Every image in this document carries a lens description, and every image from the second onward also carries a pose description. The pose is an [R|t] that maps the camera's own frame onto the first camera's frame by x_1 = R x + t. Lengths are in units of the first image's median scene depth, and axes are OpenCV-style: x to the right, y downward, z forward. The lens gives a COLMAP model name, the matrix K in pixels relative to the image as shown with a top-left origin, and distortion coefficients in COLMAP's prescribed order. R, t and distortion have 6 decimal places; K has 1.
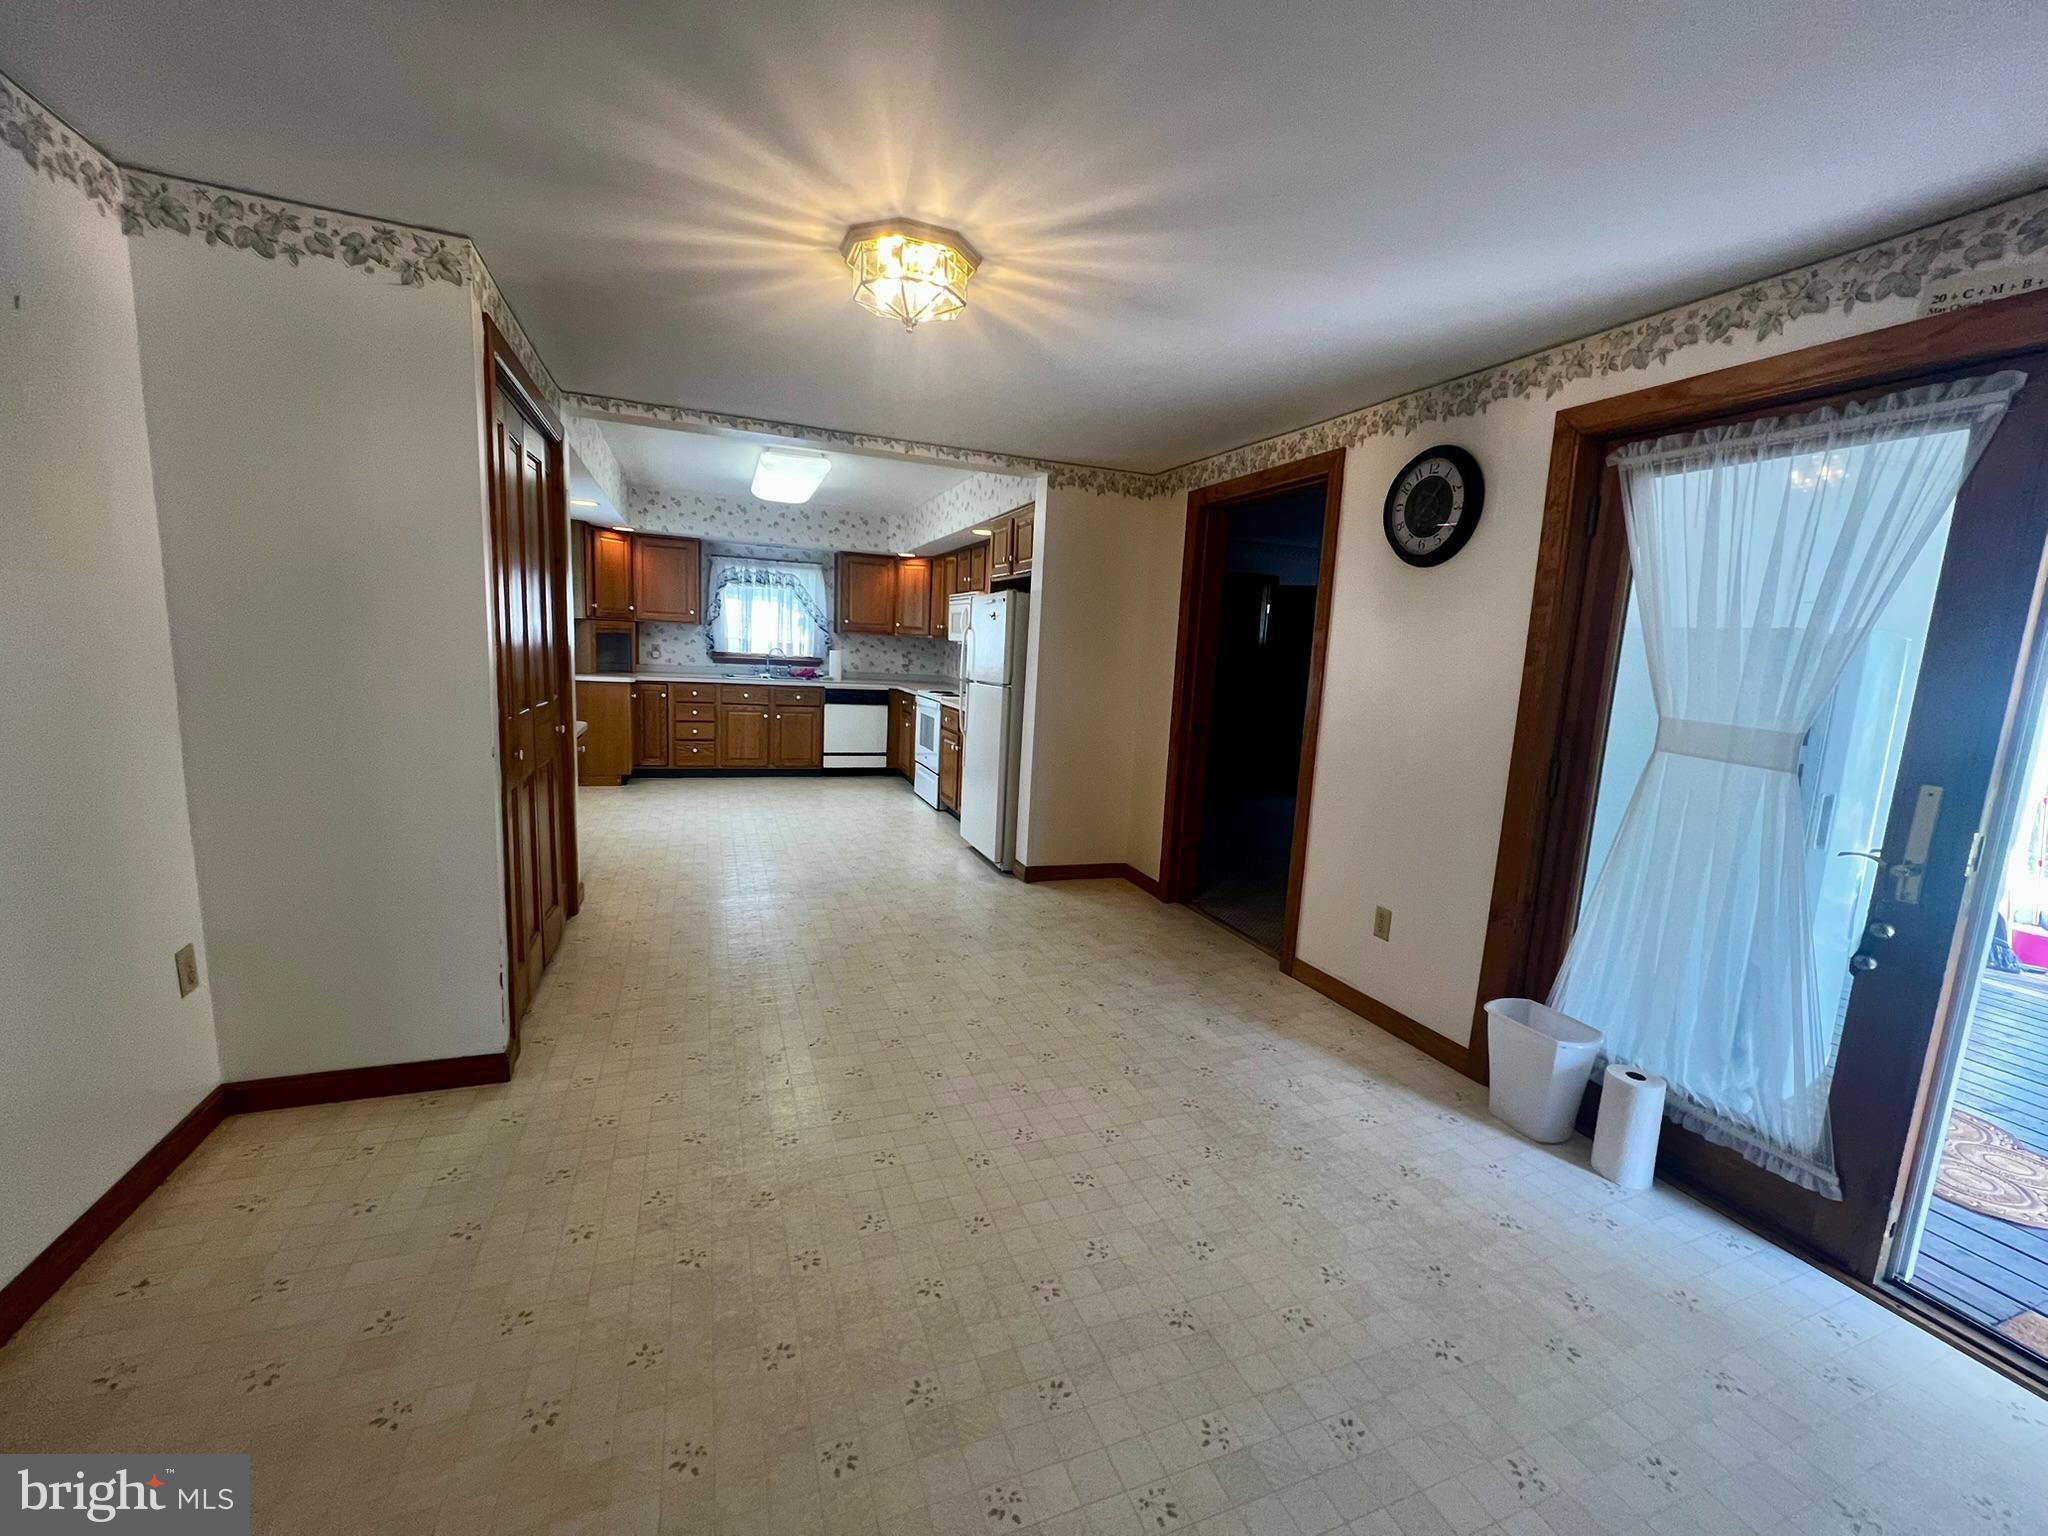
lens RADIAL K [[822.0, 0, 1019.9], [0, 822.0, 768.2], [0, 0, 1]] dist [0.001347, 0.000134]
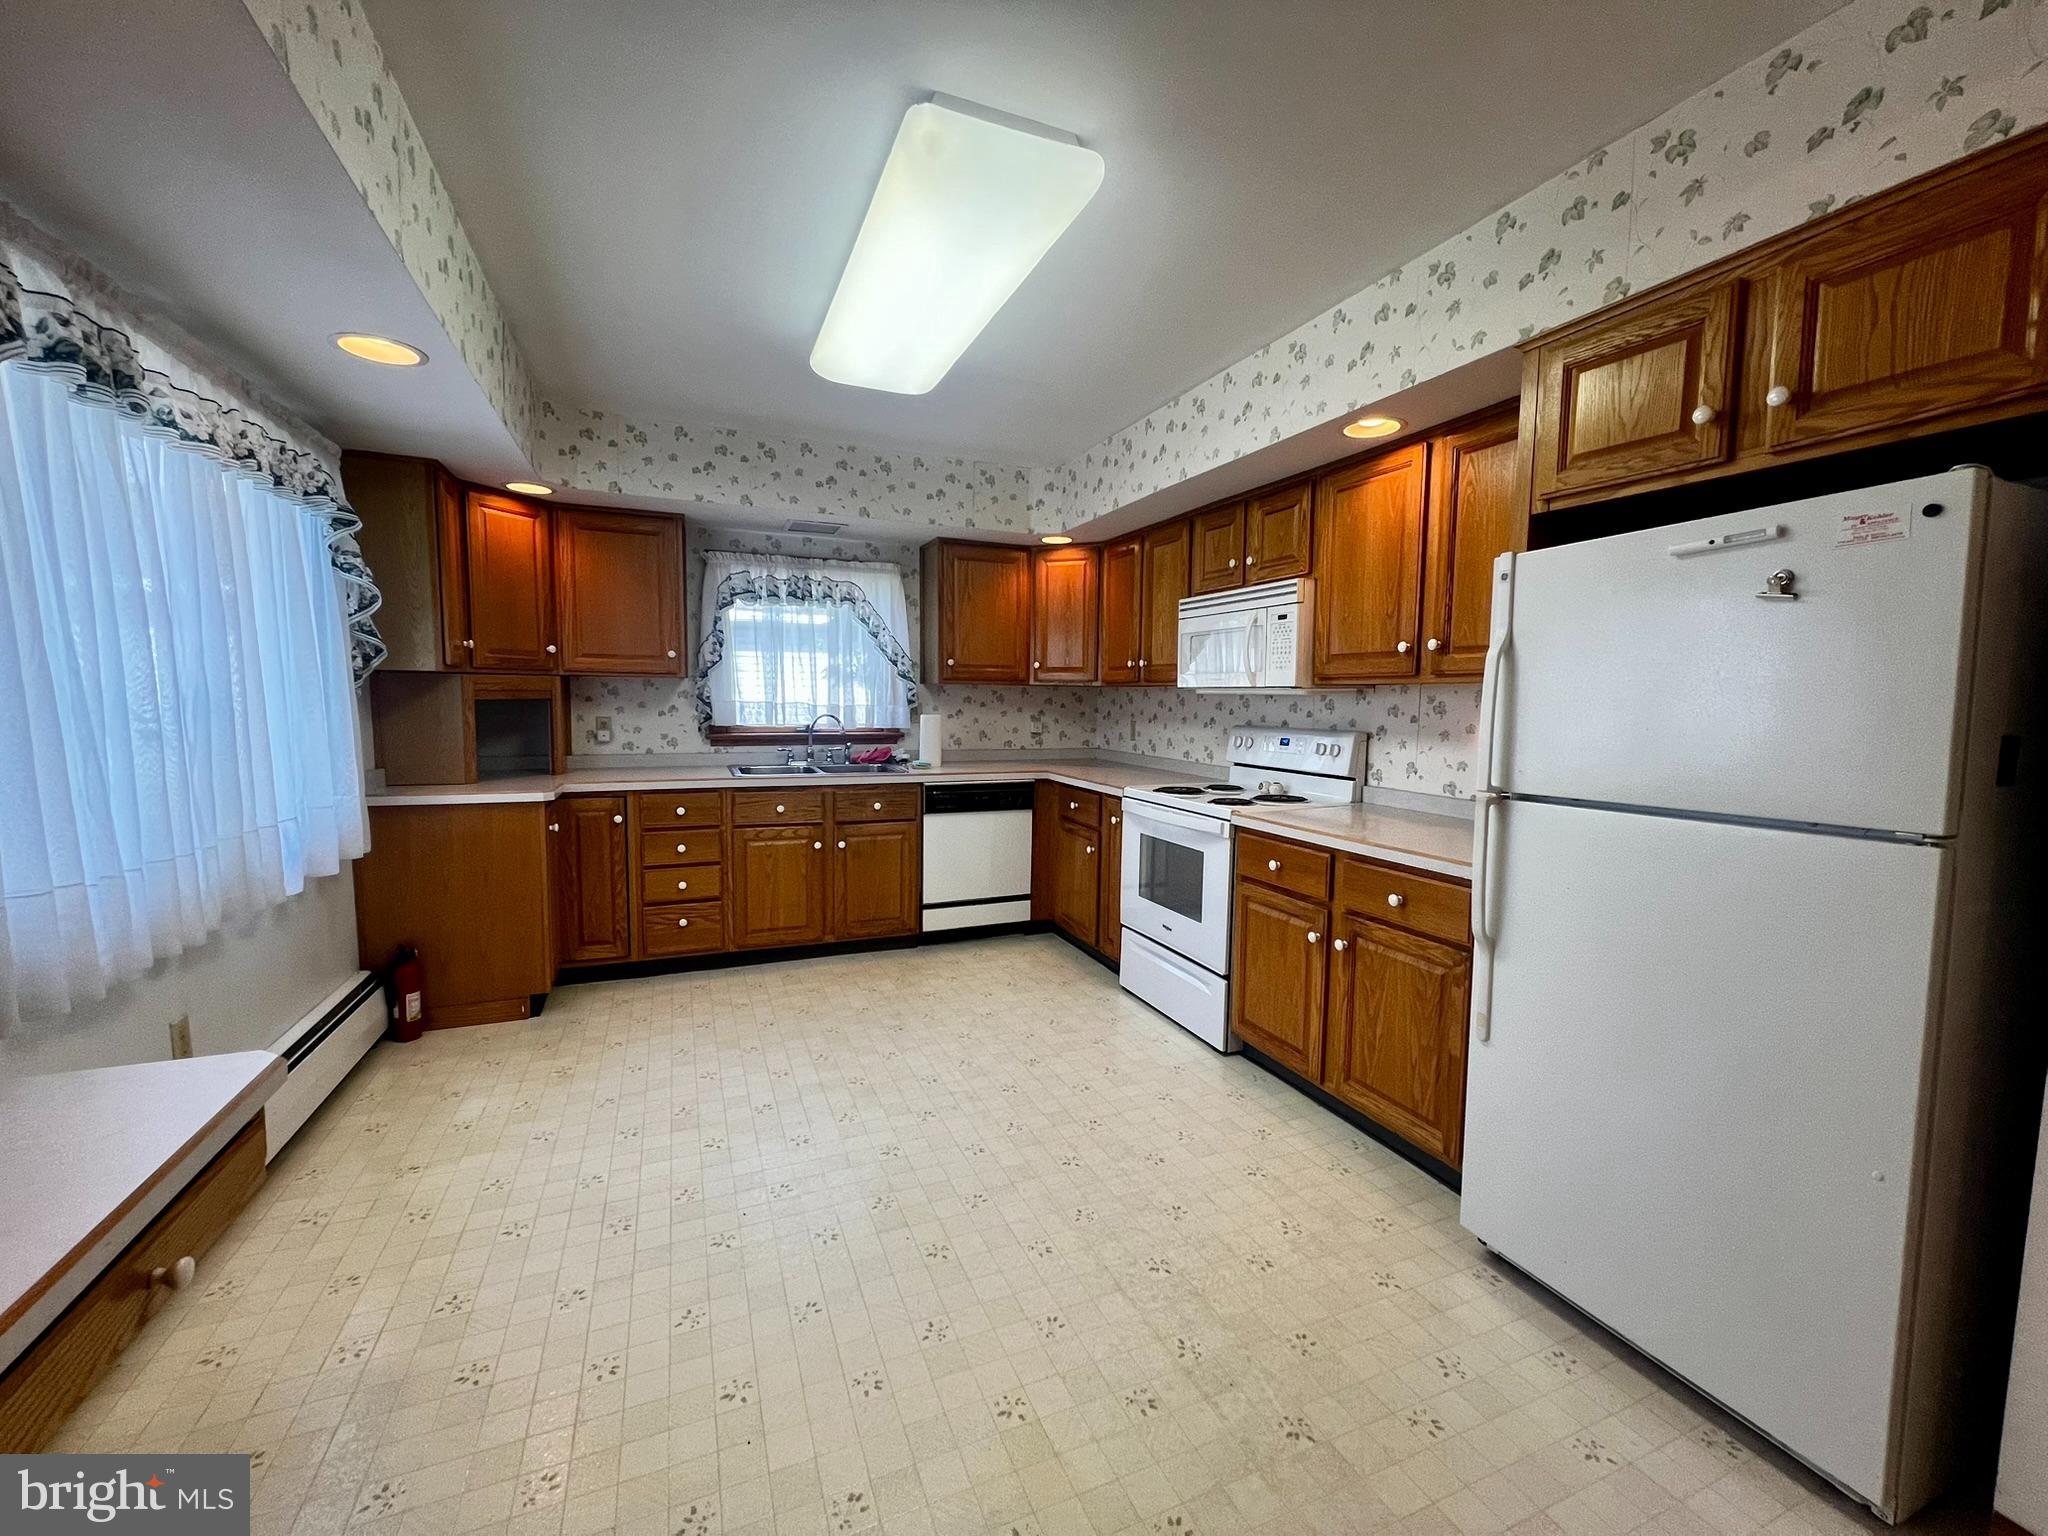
lens RADIAL K [[813.7, 0, 1024.9], [0, 813.7, 771.3], [0, 0, 1]] dist [-0.018635, 0.002407]
pose [[0.998319, -0.042264, 0.039660, -0.190025], [0.044402, 0.997516, -0.054677, -0.074095], [-0.037251, 0.056346, 0.997716, 0.462675]]
